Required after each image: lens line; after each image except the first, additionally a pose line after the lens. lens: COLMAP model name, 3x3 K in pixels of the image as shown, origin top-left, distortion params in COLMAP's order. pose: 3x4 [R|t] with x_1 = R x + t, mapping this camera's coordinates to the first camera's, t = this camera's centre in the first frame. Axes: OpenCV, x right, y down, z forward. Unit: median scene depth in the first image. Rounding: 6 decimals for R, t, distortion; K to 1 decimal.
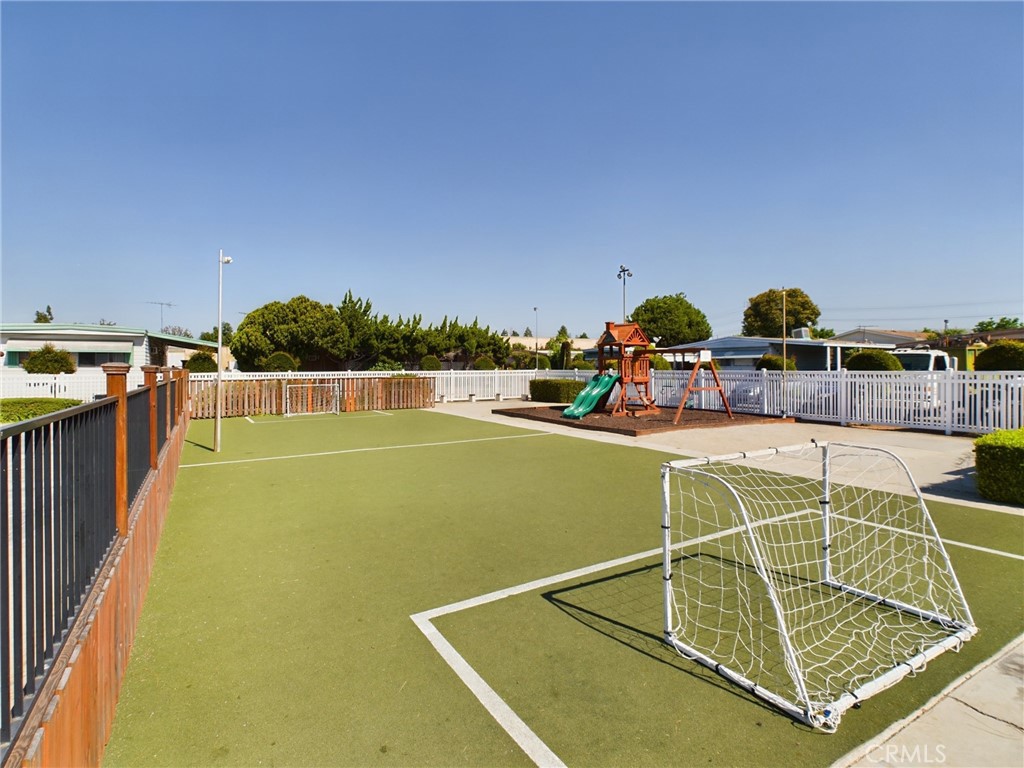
lens RADIAL K [[535.9, 0, 512.4], [0, 535.9, 375.5], [0, 0, 1]] dist [-0.003154, -0.000500]
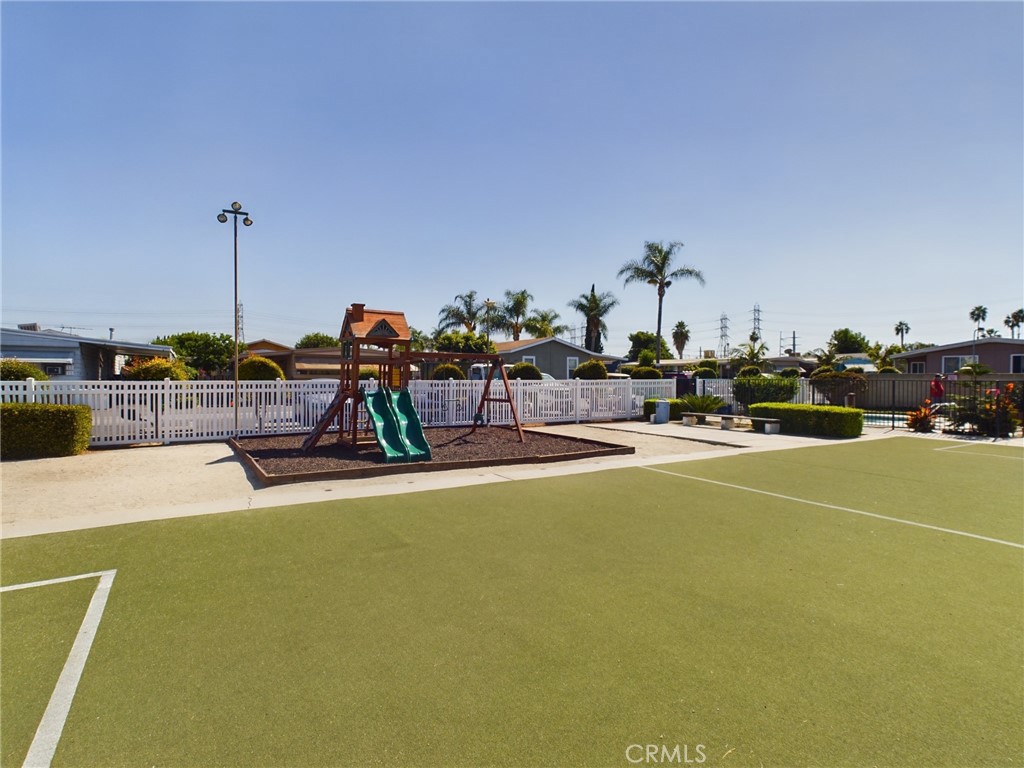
lens RADIAL K [[535.9, 0, 510.5], [0, 535.9, 382.2], [0, 0, 1]] dist [-0.003154, -0.000500]
pose [[-0.008482, -0.005217, 0.999950, -0.385904], [0.012662, 0.999906, 0.005324, -0.007293], [-0.999884, 0.012707, -0.008416, 0.702499]]
